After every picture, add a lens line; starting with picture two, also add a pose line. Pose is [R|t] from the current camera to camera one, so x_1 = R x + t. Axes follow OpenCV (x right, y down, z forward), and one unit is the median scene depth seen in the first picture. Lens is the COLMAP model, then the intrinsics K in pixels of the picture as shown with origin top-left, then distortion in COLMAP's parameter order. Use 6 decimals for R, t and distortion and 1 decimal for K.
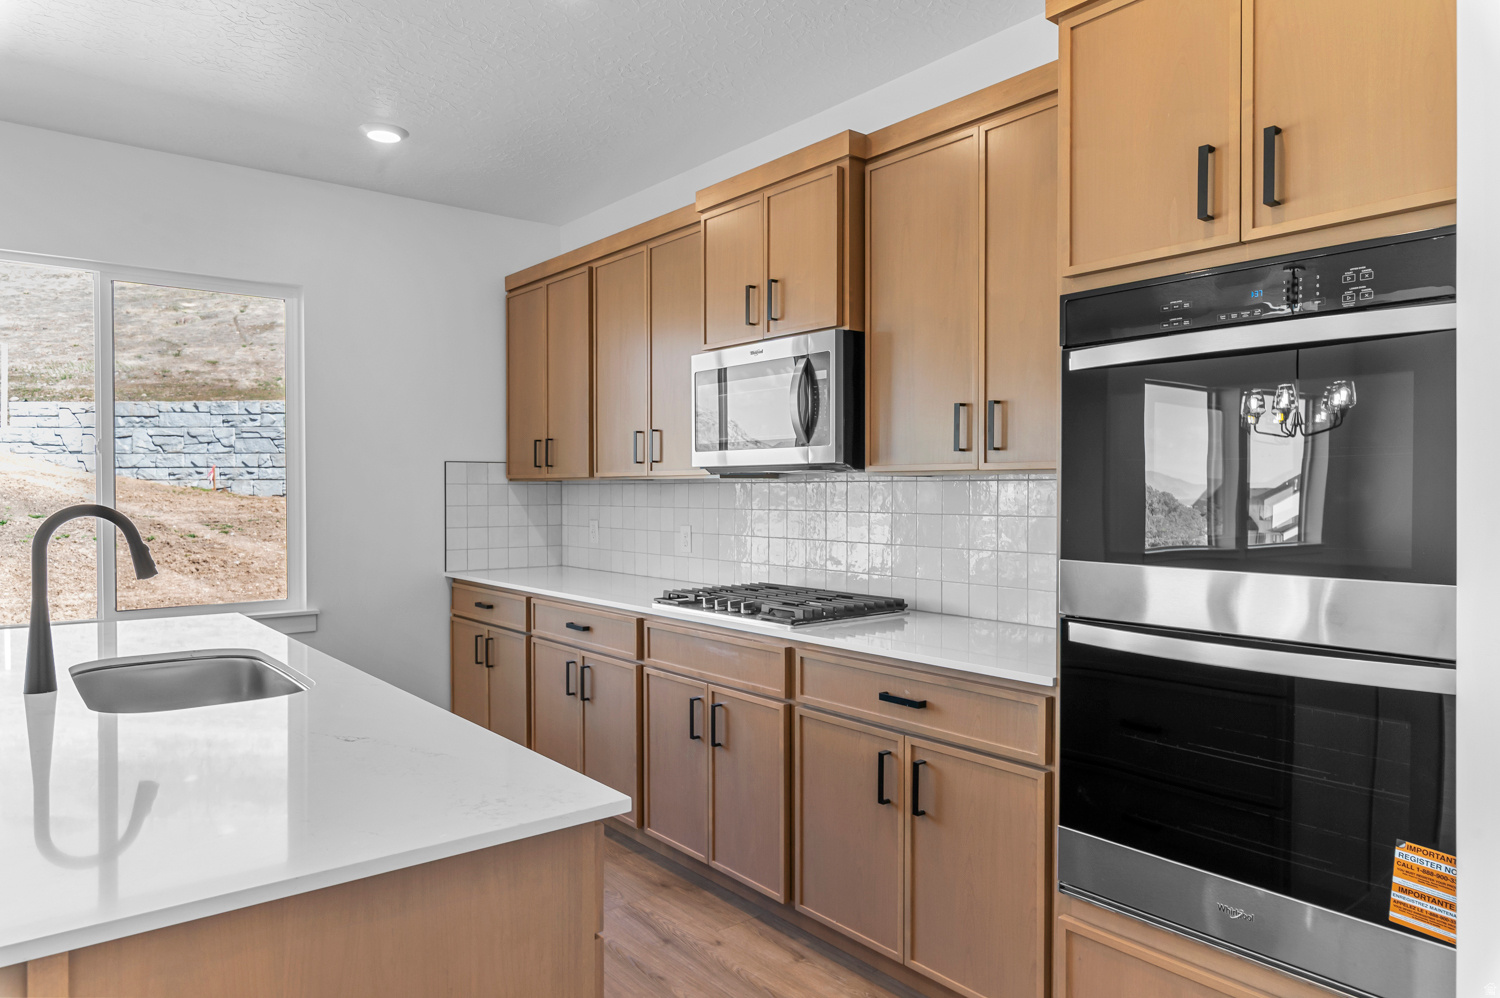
lens RADIAL K [[959.4, 0, 749.9], [0, 959.4, 504.9], [0, 0, 1]] dist [-0.005818, -0.007746]
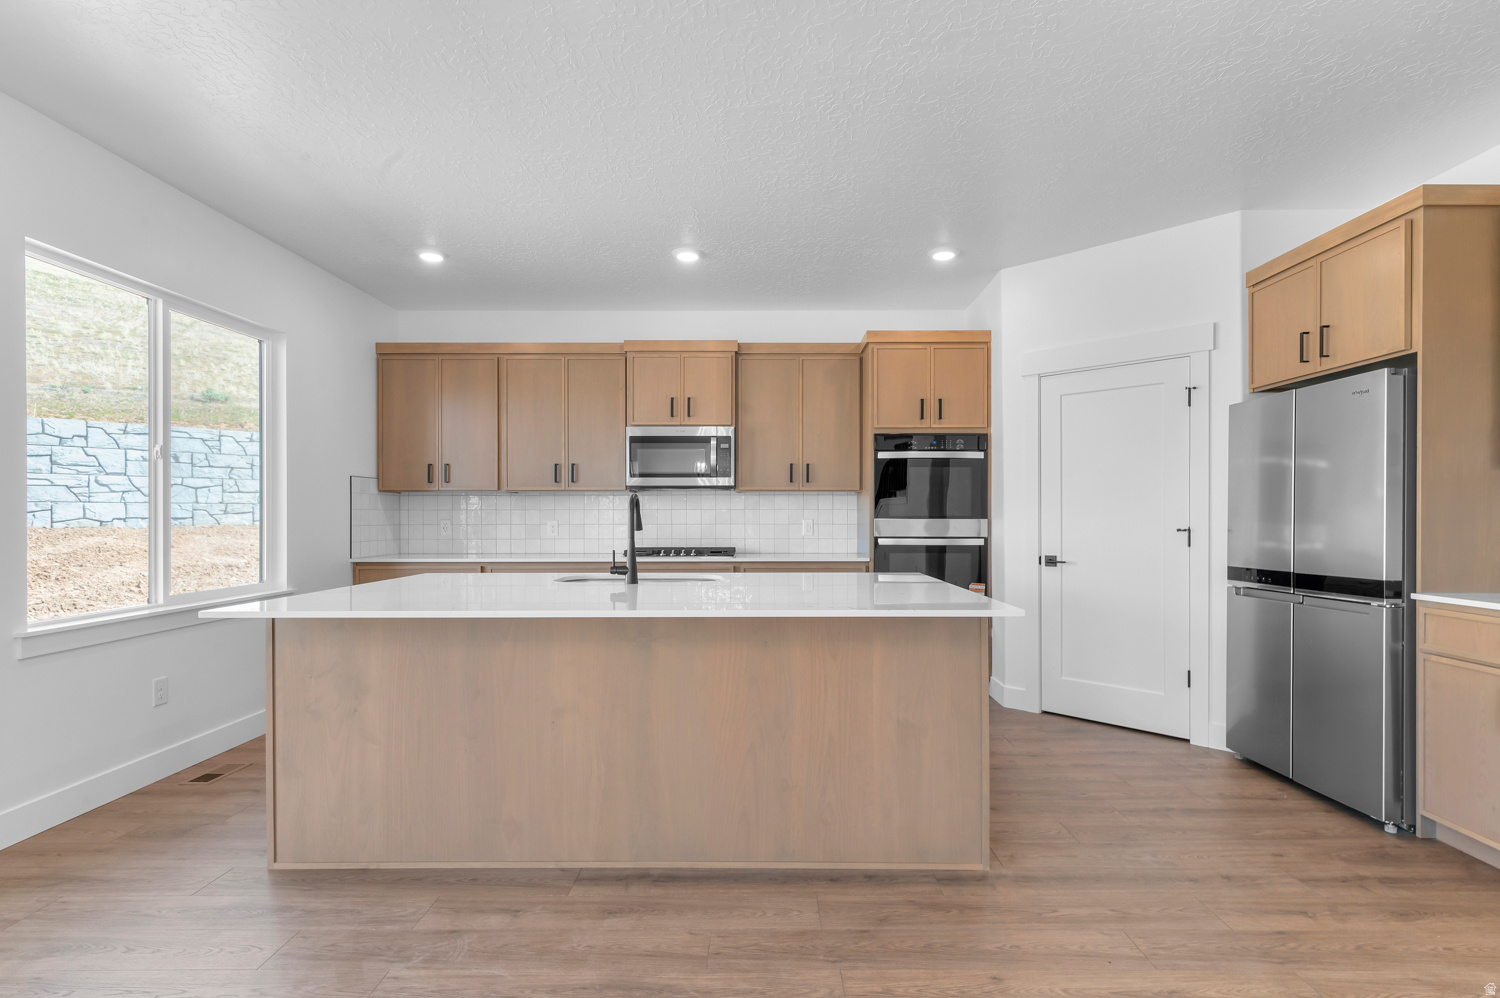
lens RADIAL K [[733.9, 0, 759.9], [0, 733.9, 515.1], [0, 0, 1]] dist [0.000748, 0.000355]
pose [[0.630430, -0.004338, 0.776234, -0.265625], [0.015806, 0.999849, -0.007249, 0.008682], [-0.776086, 0.016839, 0.630403, -0.031367]]
